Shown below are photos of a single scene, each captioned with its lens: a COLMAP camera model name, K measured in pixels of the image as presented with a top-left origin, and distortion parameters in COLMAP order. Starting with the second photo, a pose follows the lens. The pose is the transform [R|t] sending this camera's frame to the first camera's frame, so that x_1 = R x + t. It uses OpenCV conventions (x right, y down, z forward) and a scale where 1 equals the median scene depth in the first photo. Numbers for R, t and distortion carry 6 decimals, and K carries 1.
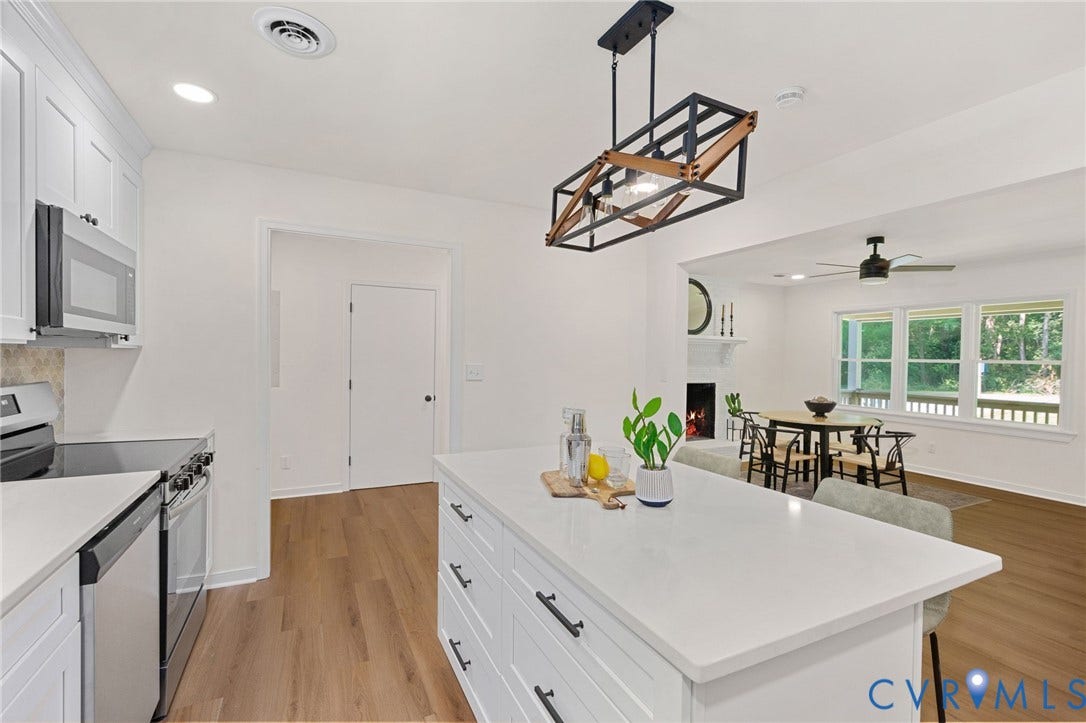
lens RADIAL K [[493.1, 0, 541.5], [0, 493.1, 361.9], [0, 0, 1]] dist [0.001080, 0.002423]
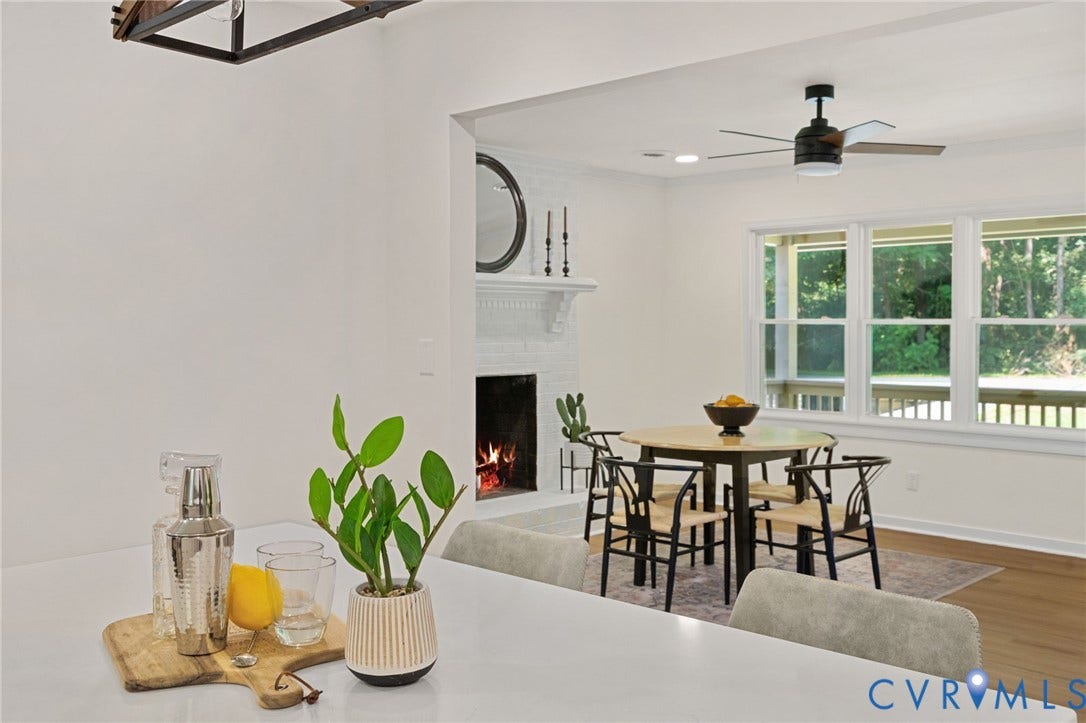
lens RADIAL K [[1062.9, 0, 540.1], [0, 1062.9, 329.0], [0, 0, 1]] dist [0.011232, 0.000000]
pose [[0.942093, -0.016714, 0.334934, 0.016960], [0.018247, 0.999832, -0.001431, 0.000895], [-0.334854, 0.007460, 0.942241, 0.040014]]
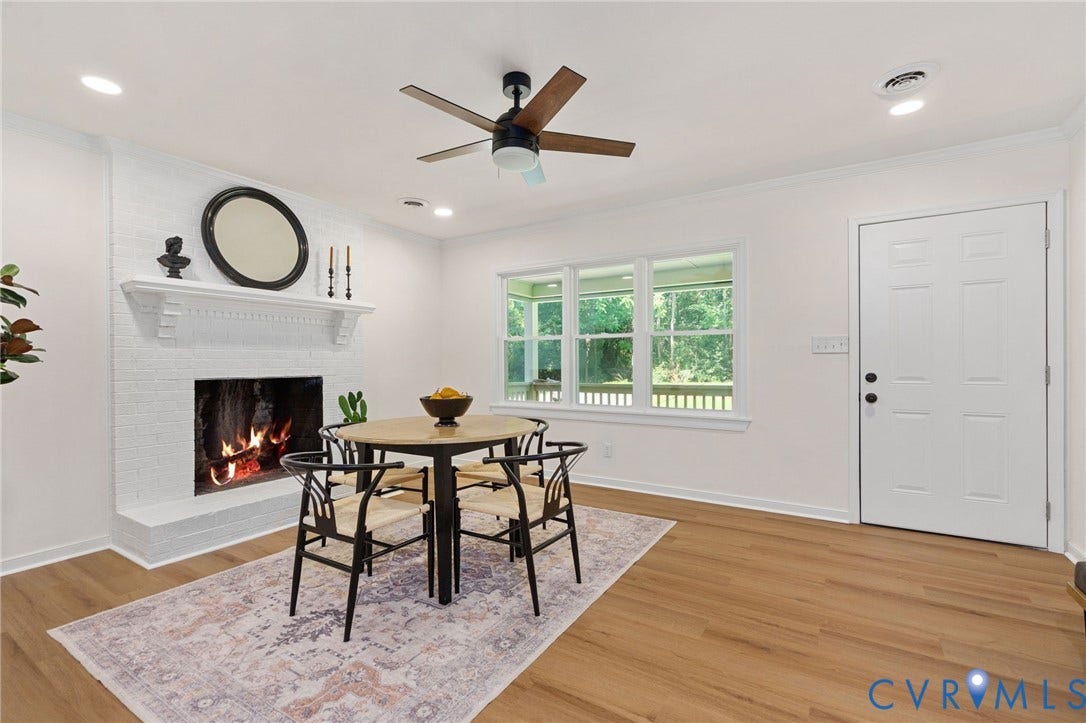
lens RADIAL K [[493.1, 0, 538.1], [0, 493.1, 361.1], [0, 0, 1]] dist [0.001080, 0.002423]
pose [[0.857831, -0.016960, 0.513653, 0.406283], [0.023477, 0.999705, -0.006200, 0.050985], [-0.513396, 0.017377, 0.857976, 0.524359]]
